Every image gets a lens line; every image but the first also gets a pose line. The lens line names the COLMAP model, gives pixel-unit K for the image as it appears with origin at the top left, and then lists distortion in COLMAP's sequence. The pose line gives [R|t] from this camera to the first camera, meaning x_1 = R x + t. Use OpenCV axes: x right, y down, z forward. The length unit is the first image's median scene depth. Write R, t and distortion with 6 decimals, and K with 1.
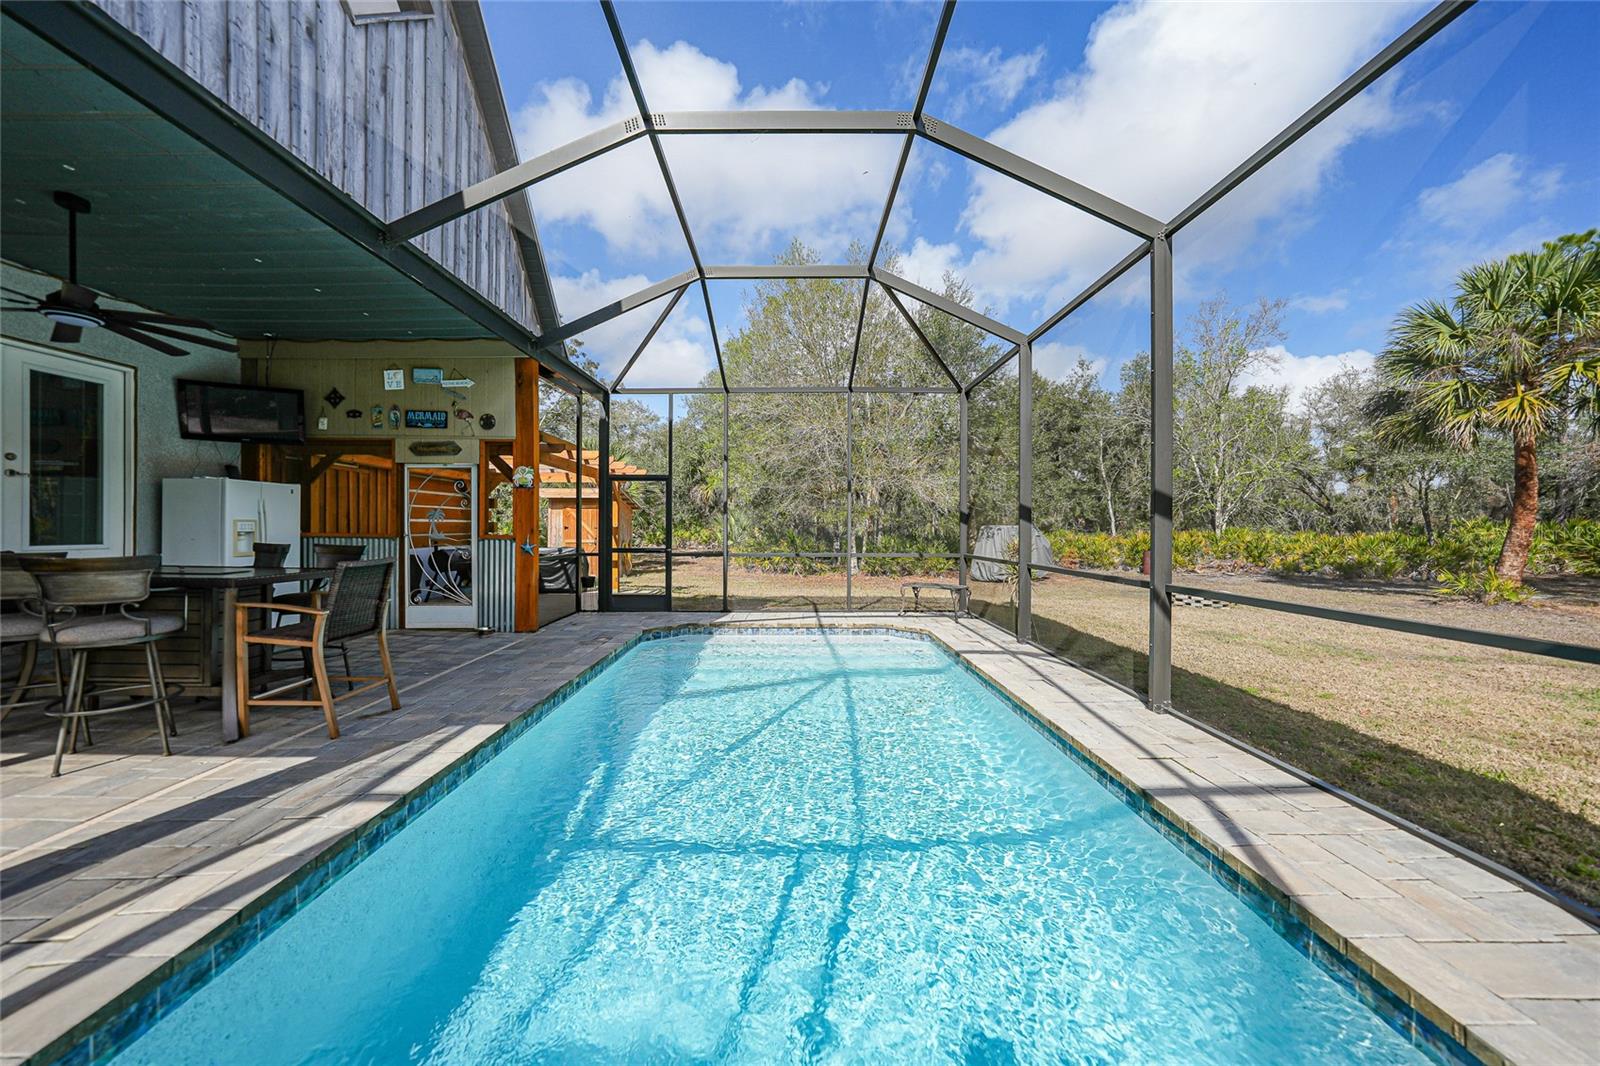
lens RADIAL K [[559.3, 0, 801.8], [0, 559.3, 530.2], [0, 0, 1]] dist [-0.026687, 0.006299]
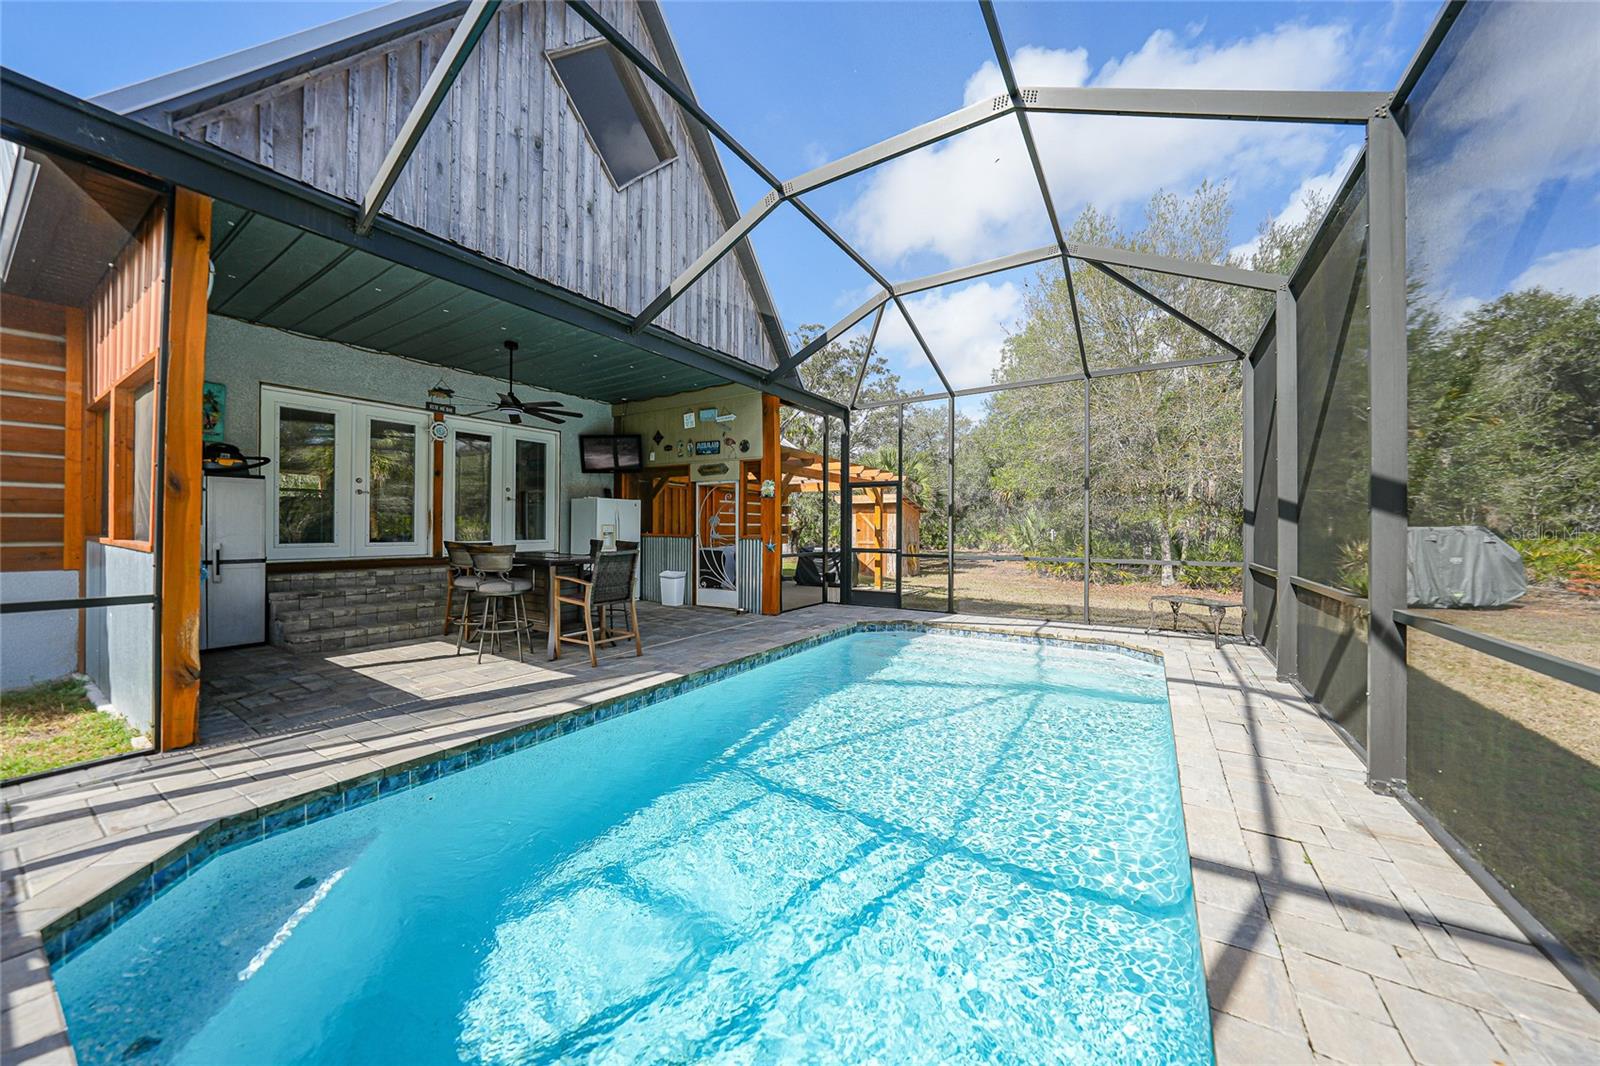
lens RADIAL K [[556.7, 0, 801.5], [0, 556.7, 528.5], [0, 0, 1]] dist [-0.024857, 0.005889]
pose [[0.836306, -0.001971, -0.548259, 0.241688], [-0.002573, 0.999968, -0.007520, 0.001844], [0.548256, 0.007700, 0.836275, 0.012629]]
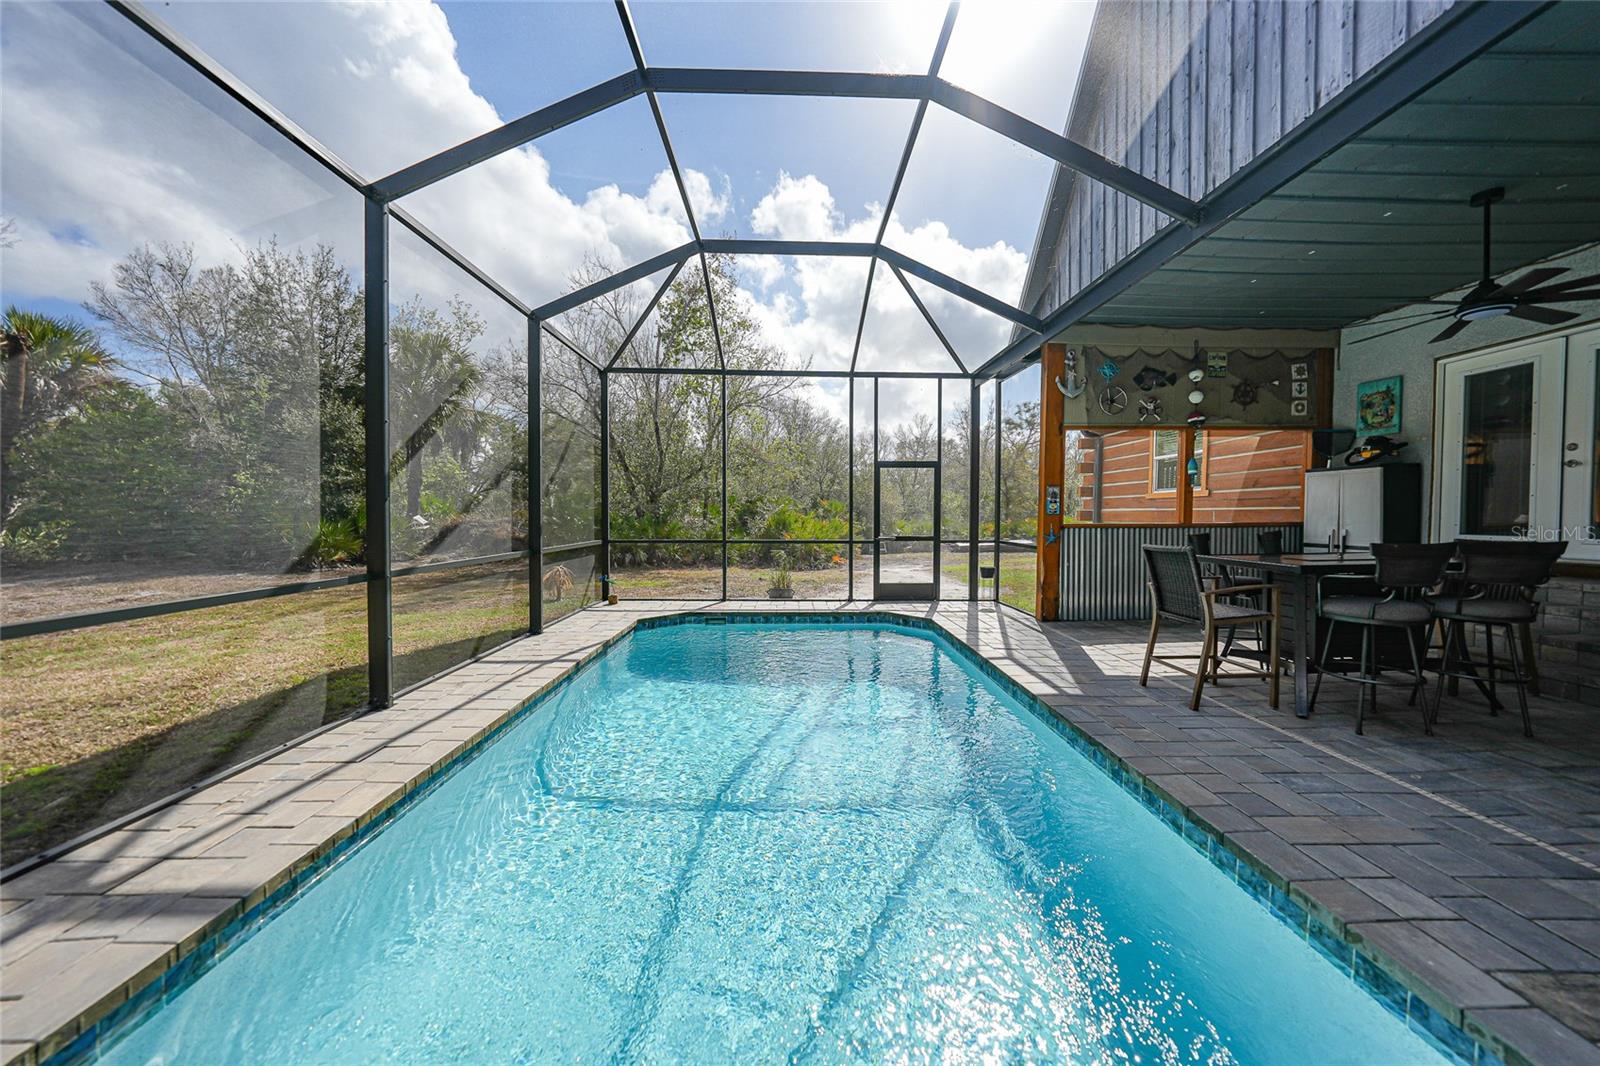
lens RADIAL K [[564.2, 0, 800.1], [0, 564.2, 525.1], [0, 0, 1]] dist [-0.026003, 0.006301]
pose [[-0.999981, -0.006073, 0.000507, -0.036201], [-0.006058, 0.999652, 0.025656, -0.006251], [-0.000663, 0.025653, -0.999671, 1.149402]]
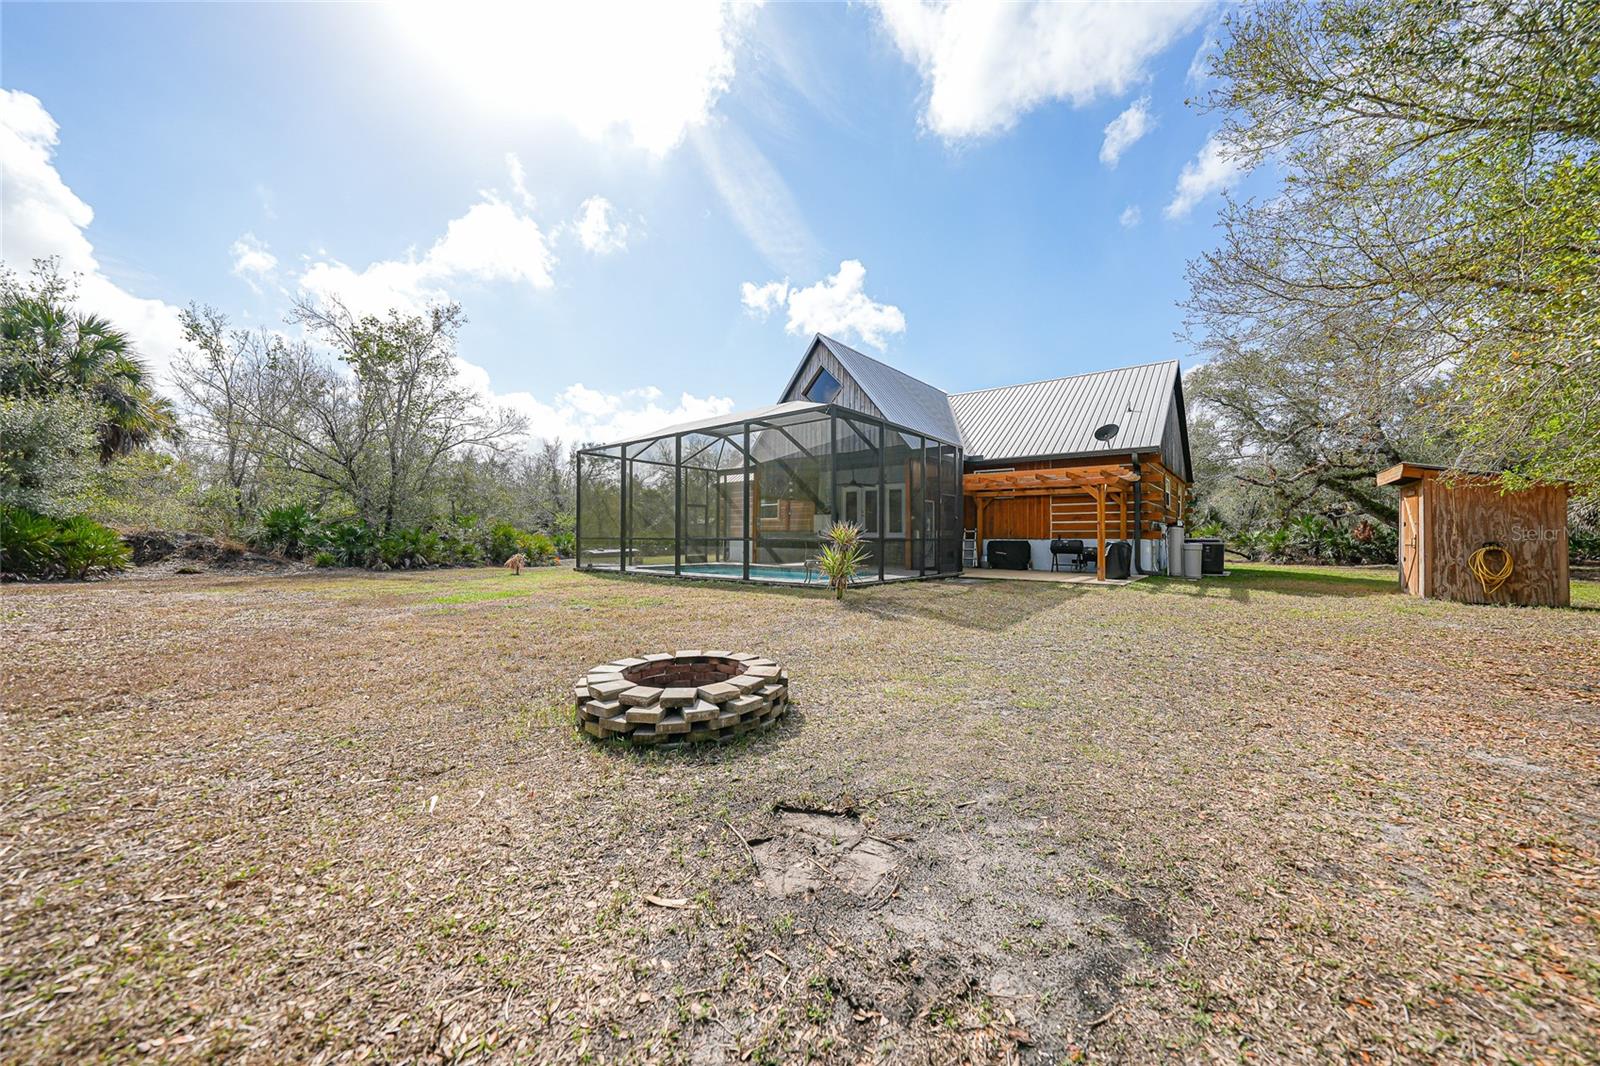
lens RADIAL K [[559.3, 0, 801.8], [0, 559.3, 530.2], [0, 0, 1]] dist [-0.026687, 0.006299]
pose [[-0.644368, -0.013575, -0.764595, 1.651063], [-0.009272, 0.999908, -0.009939, 0.044482], [0.764660, 0.000685, -0.644434, 2.241764]]
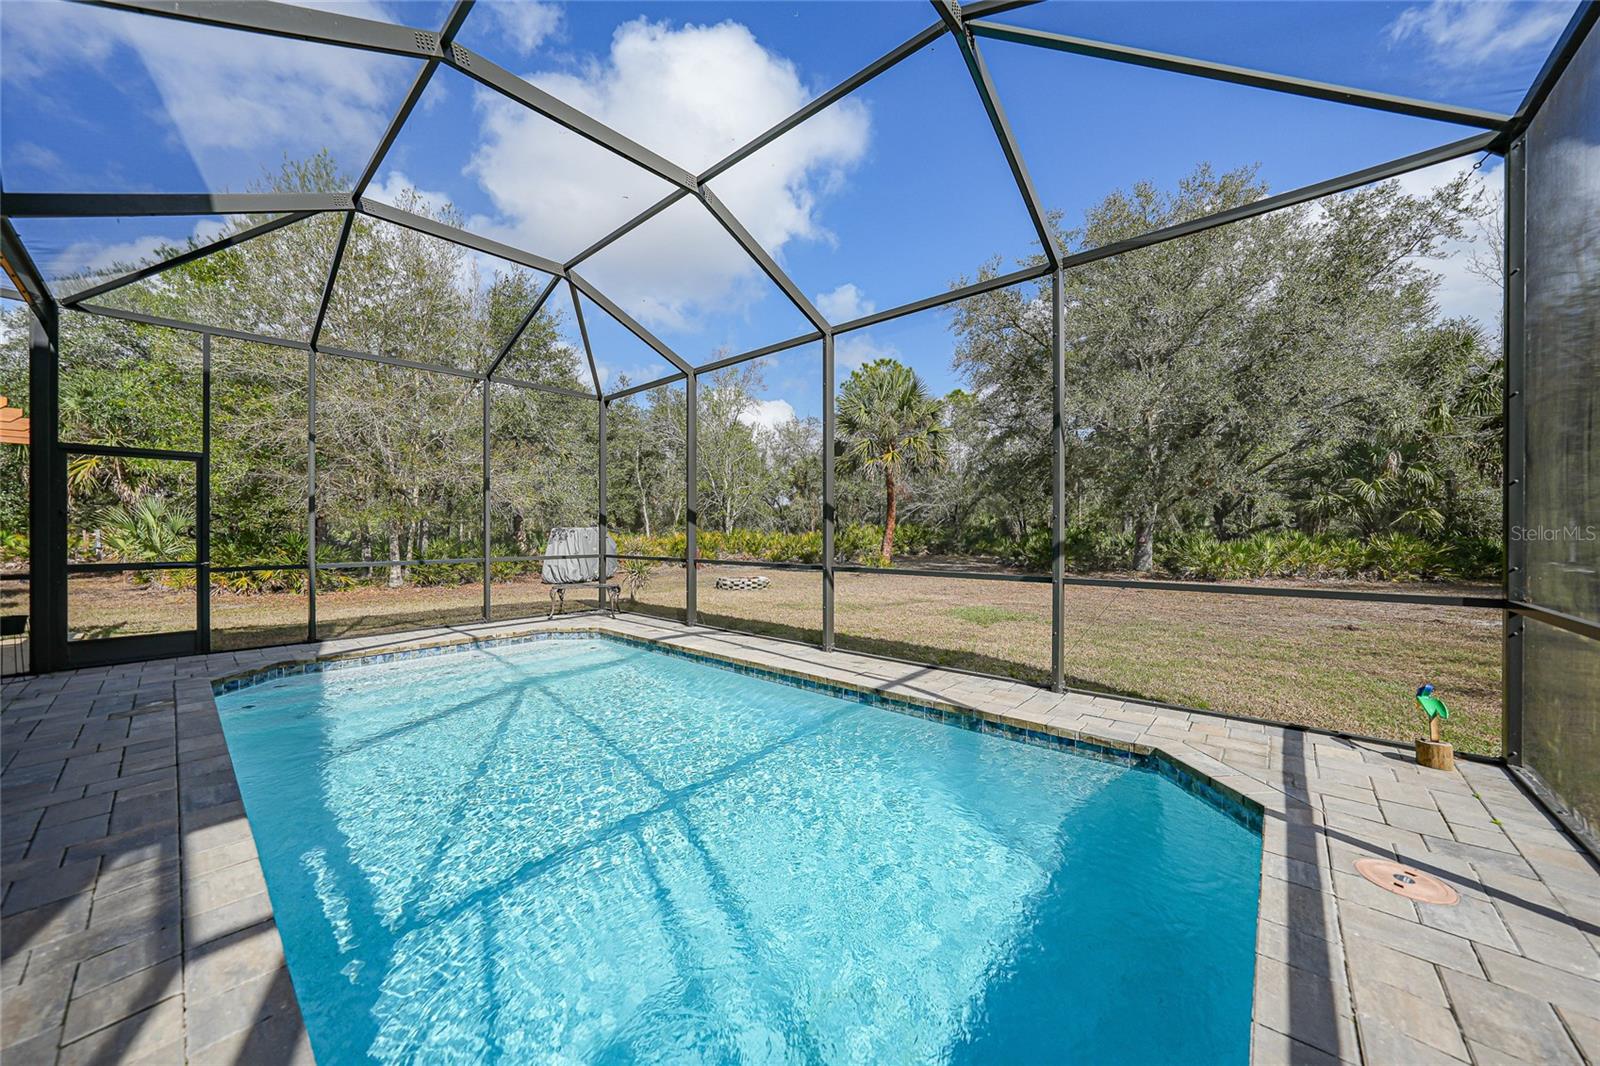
lens RADIAL K [[561.5, 0, 800.0], [0, 561.5, 533.0], [0, 0, 1]] dist [-0.026424, 0.005014]
pose [[0.672369, -0.007344, 0.740179, -0.312050], [0.006728, 0.999970, 0.003810, 0.001118], [-0.740185, 0.002418, 0.672399, 0.021750]]
